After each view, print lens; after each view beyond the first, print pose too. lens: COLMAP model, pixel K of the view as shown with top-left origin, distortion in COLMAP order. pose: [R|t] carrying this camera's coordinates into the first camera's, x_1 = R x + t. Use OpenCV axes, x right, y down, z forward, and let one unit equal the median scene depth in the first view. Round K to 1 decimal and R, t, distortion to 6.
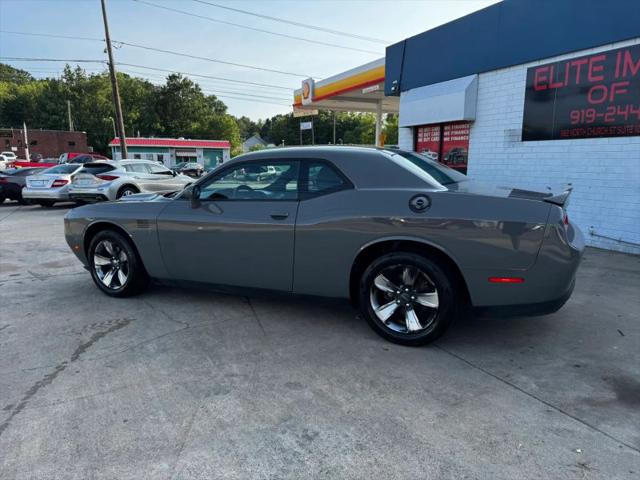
lens RADIAL K [[452.6, 0, 323.2], [0, 452.6, 243.4], [0, 0, 1]] dist [0.037768, -0.046292]
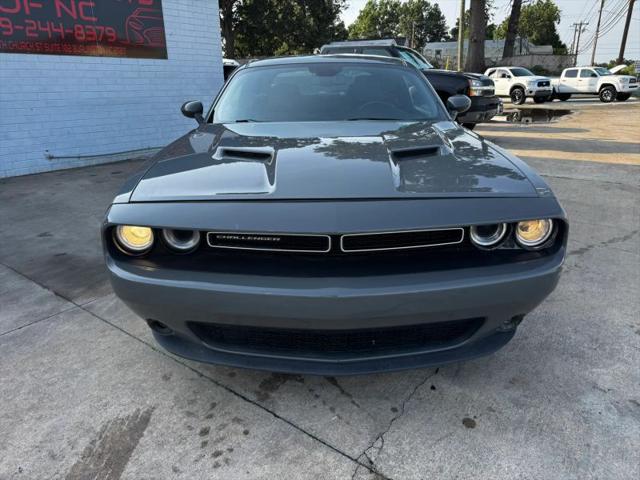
lens RADIAL K [[452.6, 0, 320.8], [0, 452.6, 236.7], [0, 0, 1]] dist [0.037768, -0.046292]
pose [[-0.446496, -0.278560, 0.850321, -0.574798], [0.168986, 0.906955, 0.385846, -0.154908], [-0.878684, 0.315971, -0.357879, 0.950498]]
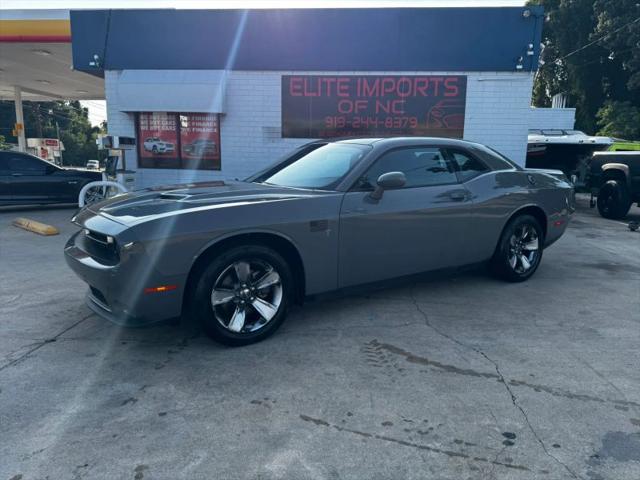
lens RADIAL K [[452.6, 0, 325.8], [0, 452.6, 239.2], [0, 0, 1]] dist [0.037768, -0.046292]
pose [[0.509099, -0.137048, 0.849727, -0.657770], [0.135372, 0.987704, 0.078196, -0.049471], [-0.849996, 0.075220, 0.521392, 0.380839]]
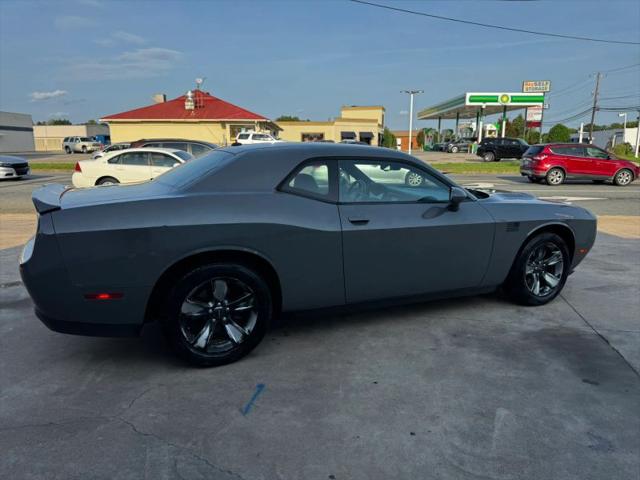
lens RADIAL K [[452.6, 0, 325.4], [0, 452.6, 245.7], [0, 0, 1]] dist [0.037768, -0.046292]
pose [[-0.619750, 0.162360, -0.767821, 0.477880], [-0.137241, 0.940869, 0.309727, -0.199314], [0.772706, 0.297330, -0.560821, 1.044759]]
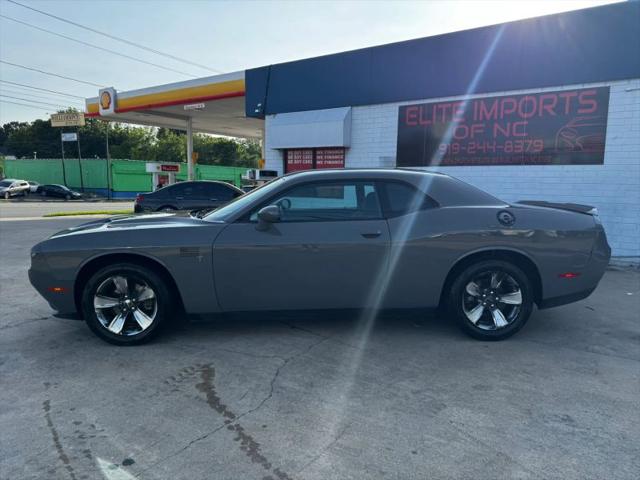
lens RADIAL K [[452.6, 0, 324.9], [0, 452.6, 240.2], [0, 0, 1]] dist [0.037768, -0.046292]
pose [[0.876743, -0.047504, 0.478607, -0.368872], [0.070953, 0.996997, -0.031020, -0.013004], [-0.475697, 0.061155, 0.877481, 0.081122]]
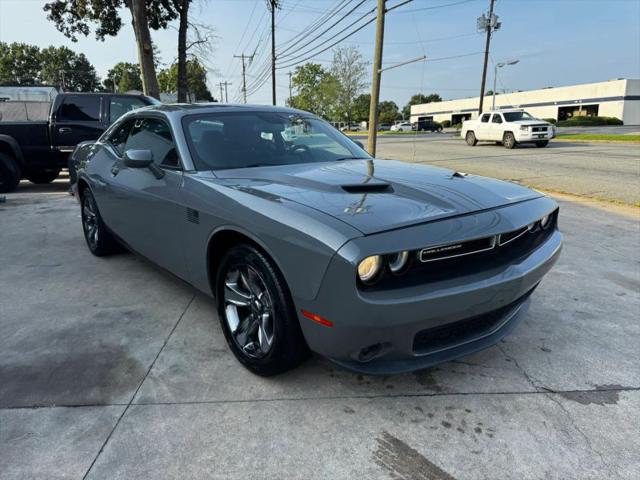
lens RADIAL K [[452.6, 0, 316.0], [0, 452.6, 241.7], [0, 0, 1]] dist [0.037768, -0.046292]
pose [[-0.912430, -0.081809, 0.400973, -0.383438], [0.089403, 0.916299, 0.390388, -0.196703], [-0.399348, 0.392049, -0.828745, 1.186776]]
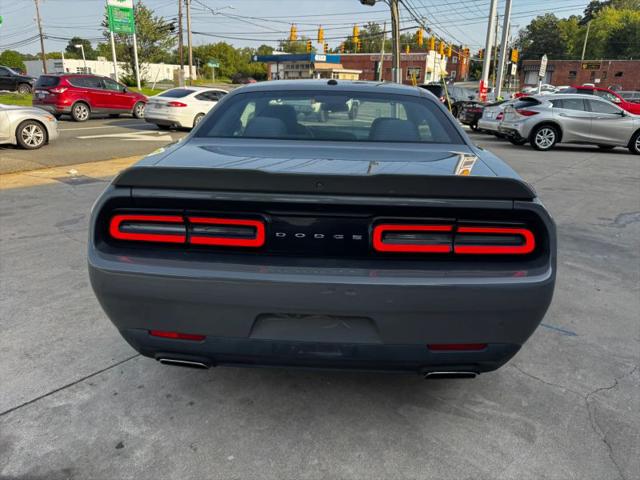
lens RADIAL K [[452.6, 0, 325.6], [0, 452.6, 237.7], [0, 0, 1]] dist [0.037768, -0.046292]
pose [[0.406081, 0.294939, -0.864933, 0.501771], [-0.182612, 0.953585, 0.239434, -0.091303], [0.895406, 0.060718, 0.441092, 0.426005]]
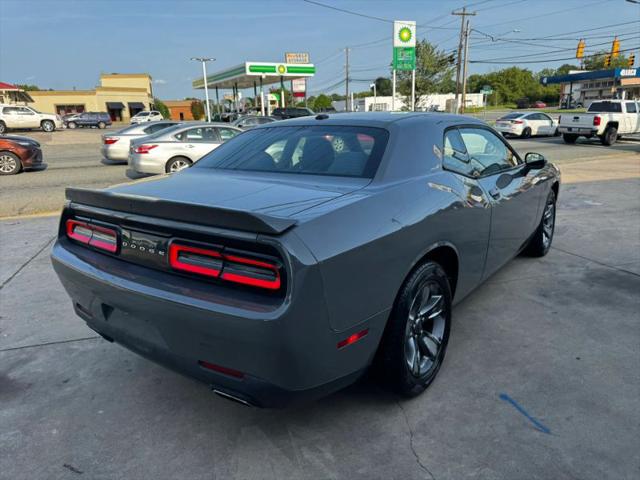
lens RADIAL K [[452.6, 0, 322.0], [0, 452.6, 242.7], [0, 0, 1]] dist [0.037768, -0.046292]
pose [[-0.181071, 0.267388, -0.946423, 0.549875], [-0.142086, 0.945122, 0.294204, -0.142214], [0.973152, 0.187746, -0.133142, 0.690322]]
